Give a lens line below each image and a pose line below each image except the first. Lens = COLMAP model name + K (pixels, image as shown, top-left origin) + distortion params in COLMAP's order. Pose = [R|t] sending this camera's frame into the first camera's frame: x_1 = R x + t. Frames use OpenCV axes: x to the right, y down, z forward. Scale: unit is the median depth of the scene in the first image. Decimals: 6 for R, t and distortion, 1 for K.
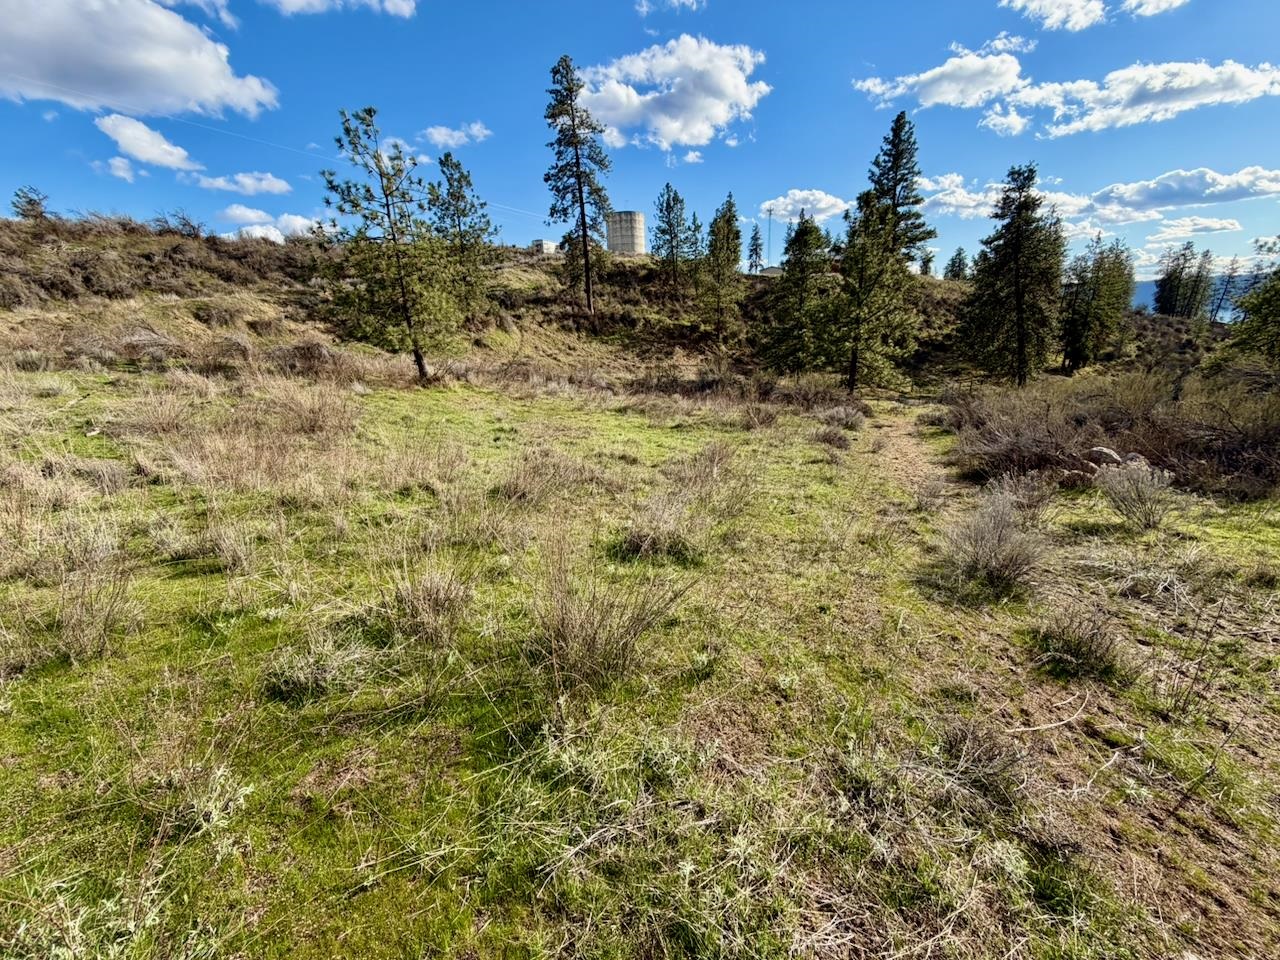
lens RADIAL K [[510.1, 0, 636.8], [0, 510.1, 479.8], [0, 0, 1]] dist [0.000925, -0.000232]
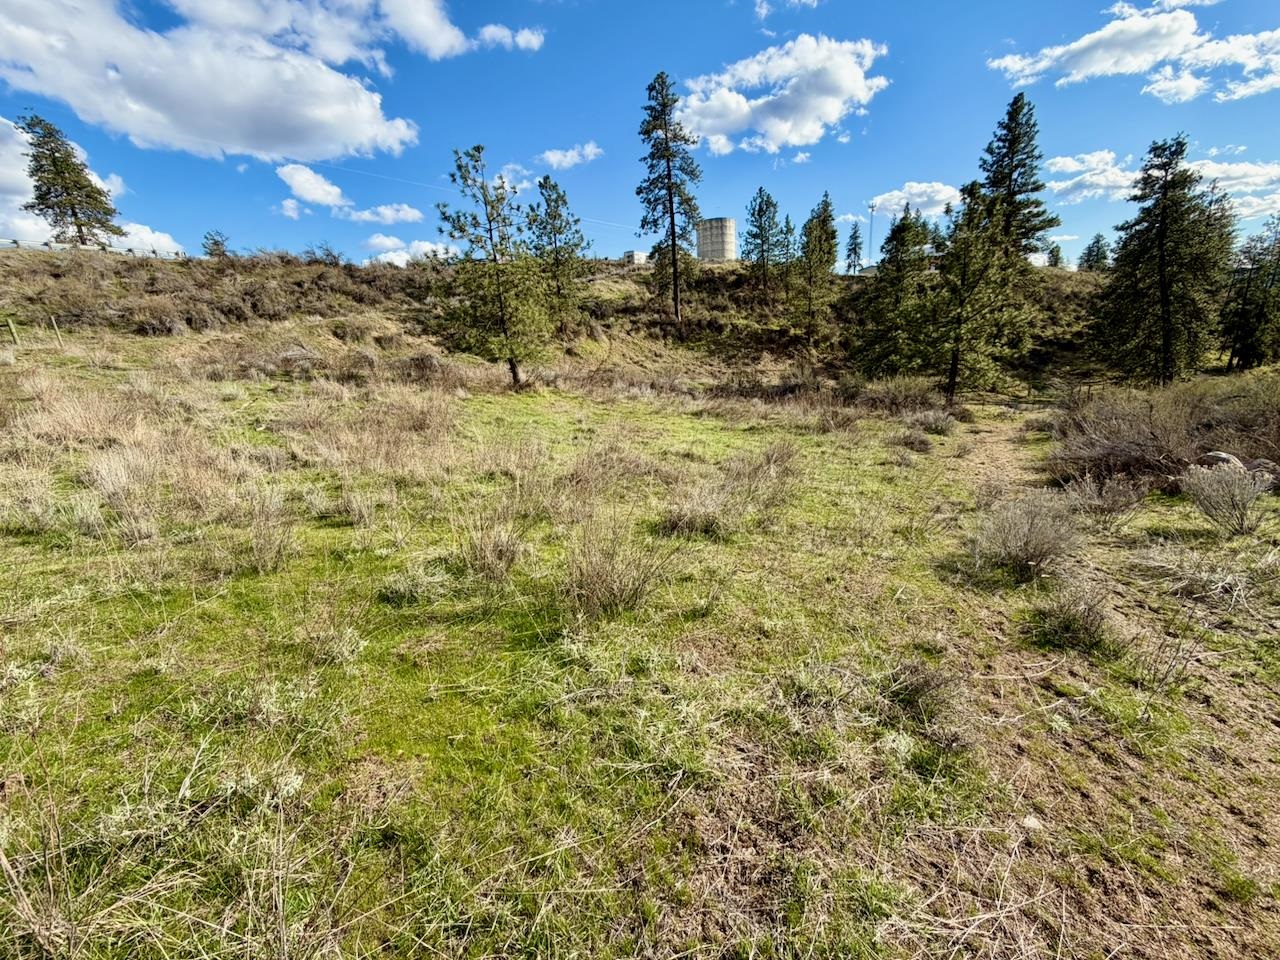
lens RADIAL K [[510.1, 0, 636.8], [0, 510.1, 479.8], [0, 0, 1]] dist [0.000925, -0.000232]
pose [[0.985319, 0.022448, -0.169243, 0.014762], [-0.024608, 0.999640, -0.010675, 0.006274], [0.168943, 0.014683, 0.985517, -0.019383]]
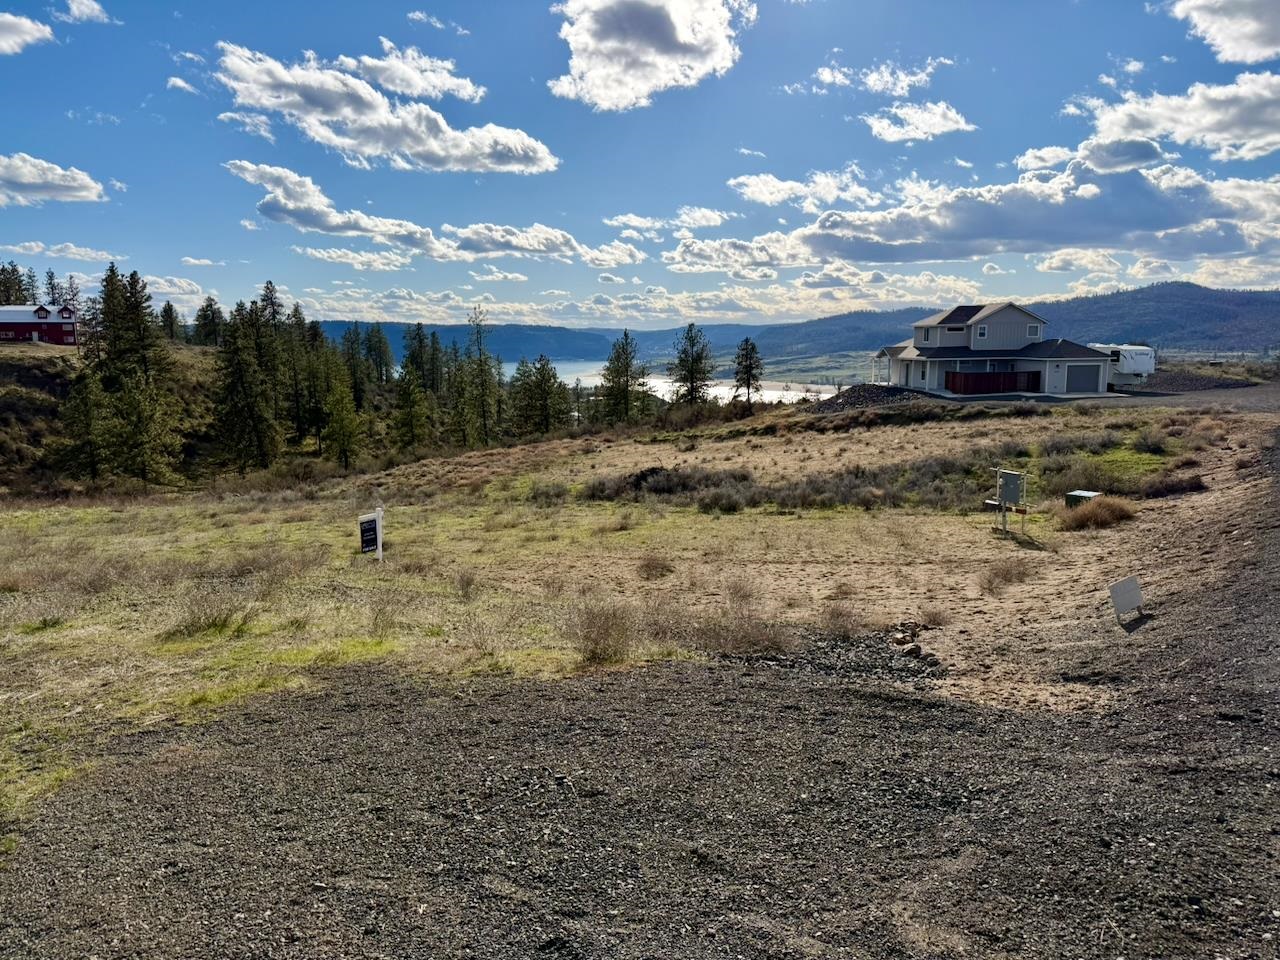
lens RADIAL K [[876.2, 0, 640.0], [0, 876.2, 480.0], [0, 0, 1]] dist [0.004990, 0.001749]
pose [[0.563356, -0.086971, 0.821624, -0.847751], [0.230838, 0.971411, -0.055451, 0.269392], [-0.793312, 0.220901, 0.567326, -1.559101]]
